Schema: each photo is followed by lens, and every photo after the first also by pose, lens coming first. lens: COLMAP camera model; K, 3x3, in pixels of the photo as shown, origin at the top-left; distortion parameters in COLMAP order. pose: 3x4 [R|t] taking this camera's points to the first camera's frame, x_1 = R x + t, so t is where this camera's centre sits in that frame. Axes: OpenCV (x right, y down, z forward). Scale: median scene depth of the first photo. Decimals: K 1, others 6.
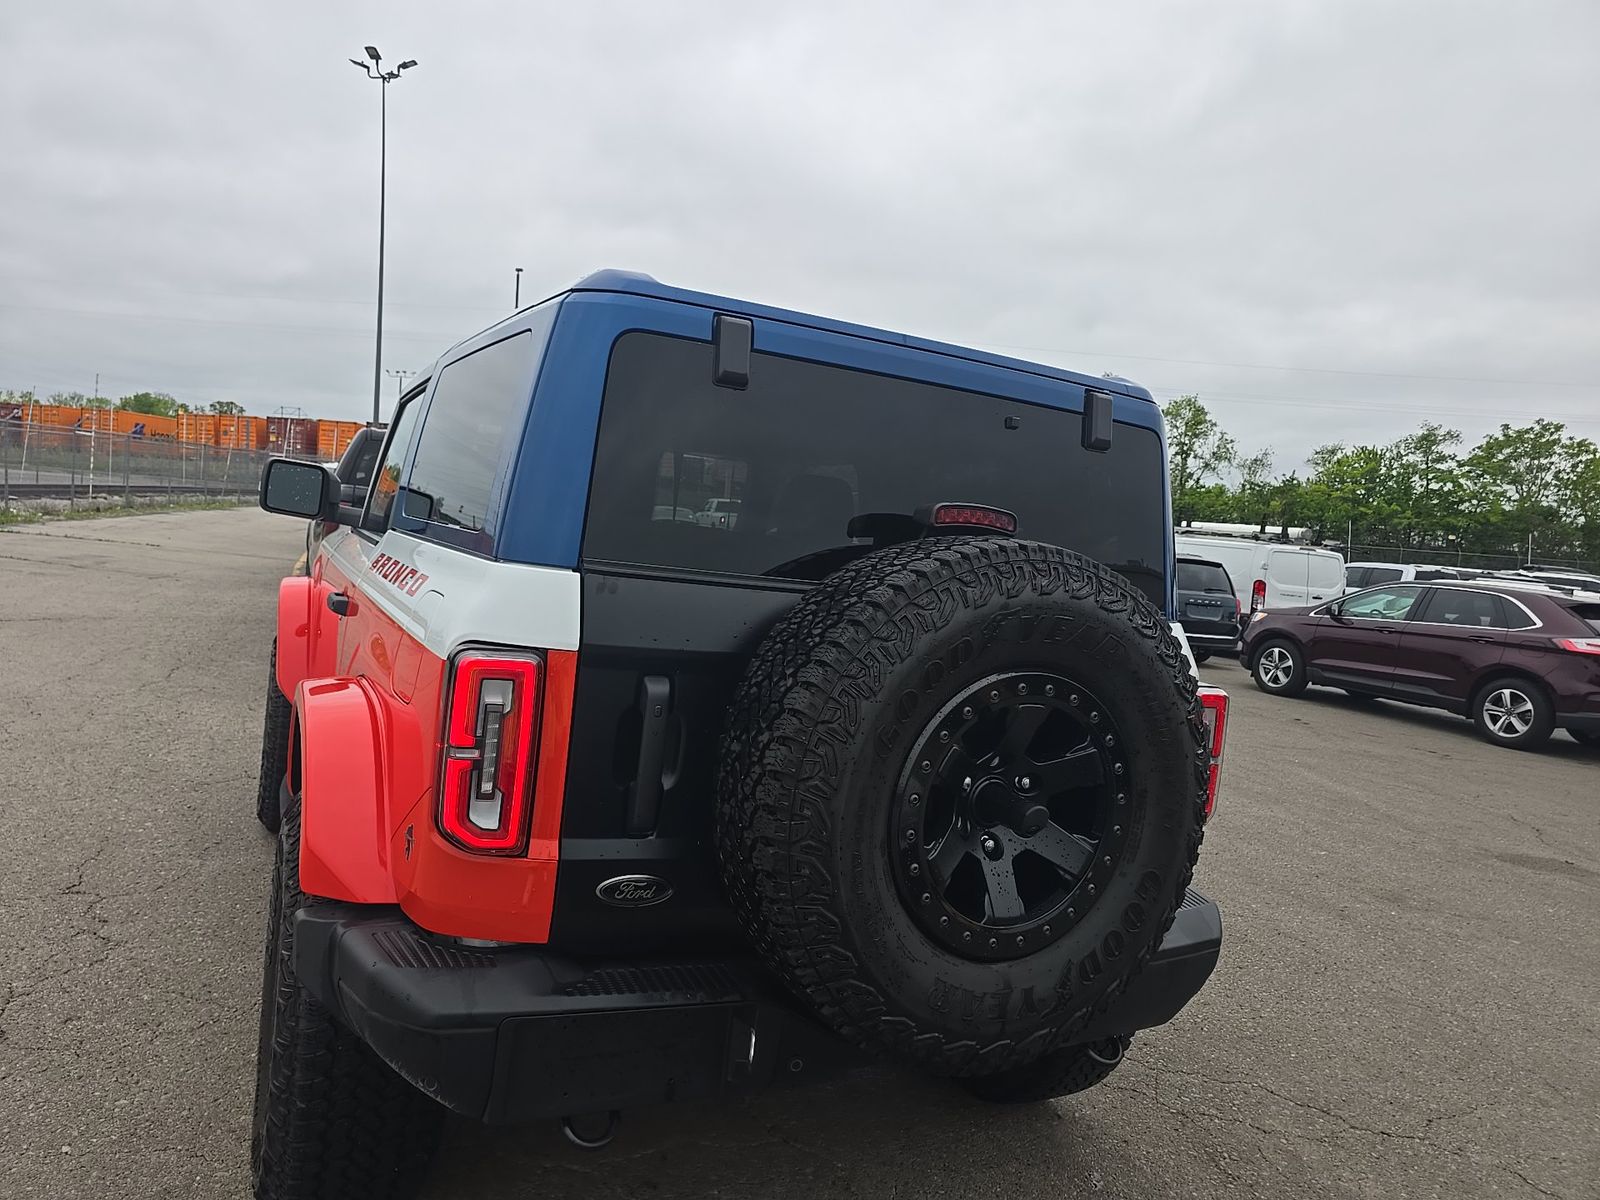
lens RADIAL K [[1056.9, 0, 800.5], [0, 1056.9, 499.6], [0, 0, 1]] dist [0.080365, -0.080047]
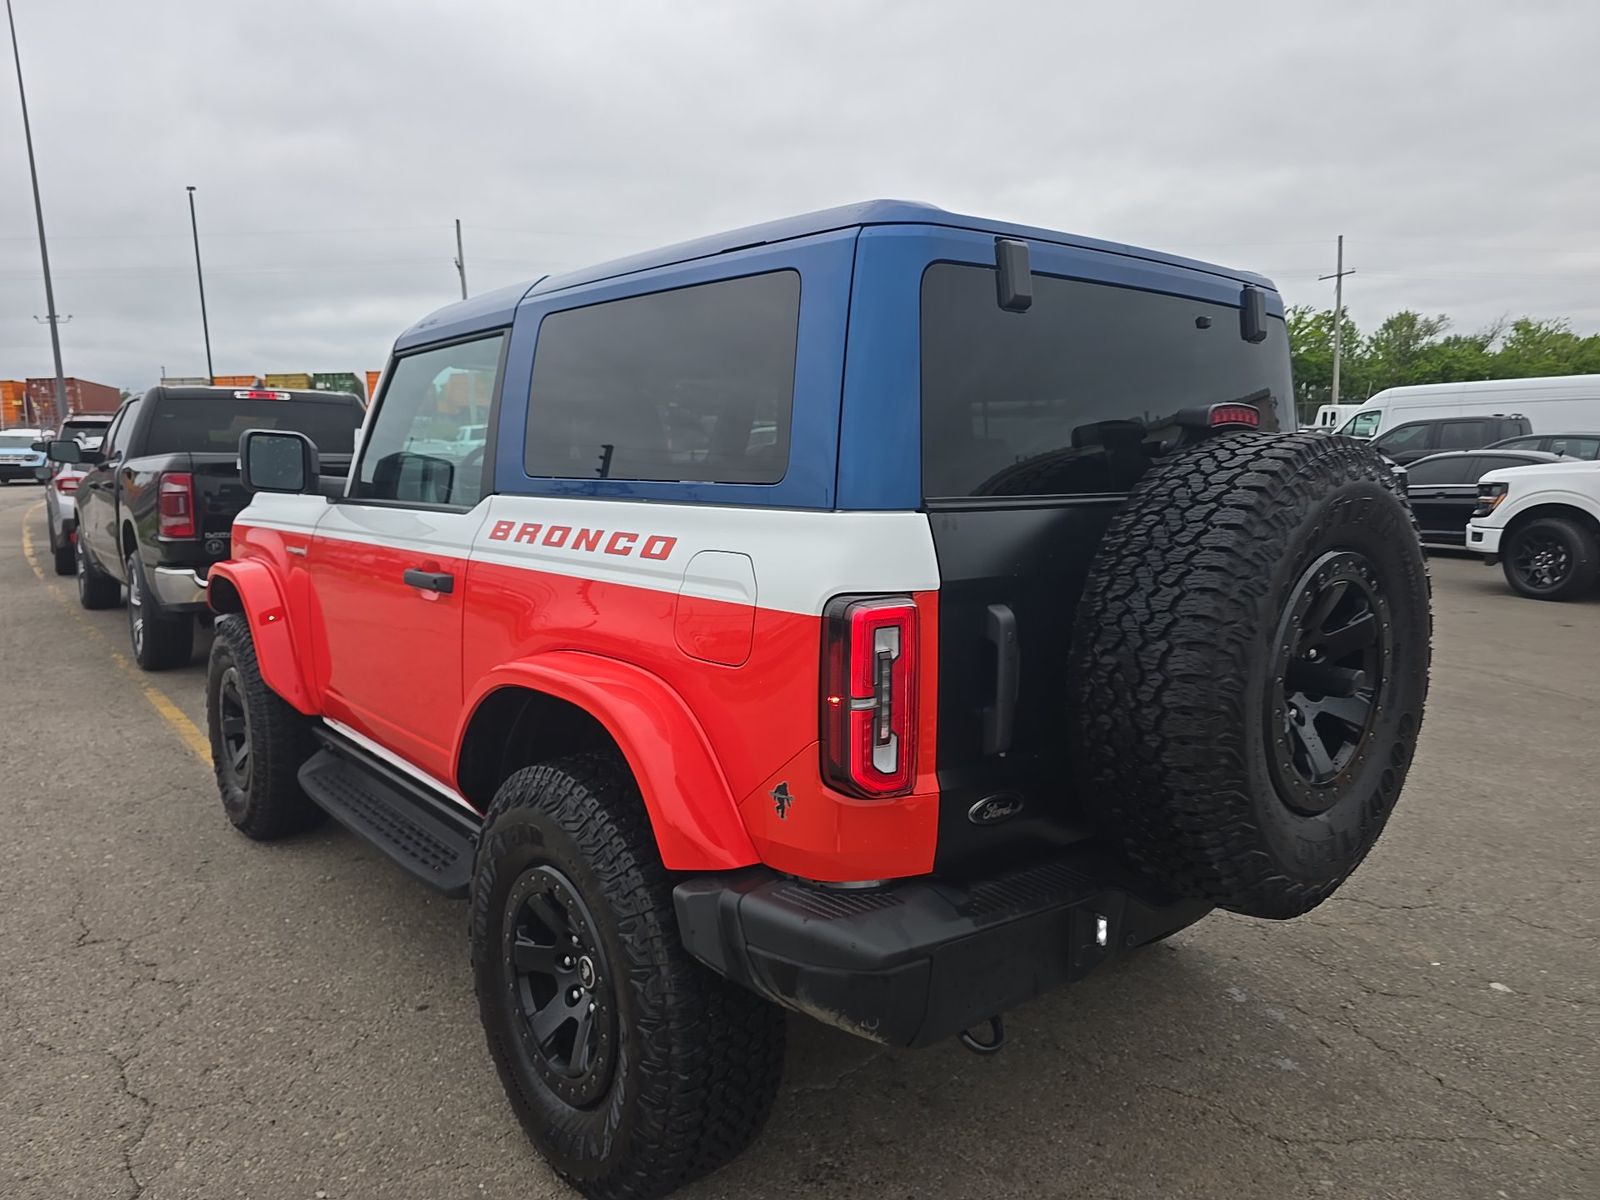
lens RADIAL K [[1083.0, 0, 751.5], [0, 1083.0, 495.2], [0, 0, 1]] dist [0.094126, -0.111973]
pose [[0.970231, -0.119256, 0.210784, -0.581722], [0.101547, 0.990477, 0.092971, -0.059478], [-0.219864, -0.068798, 0.973102, 0.040744]]
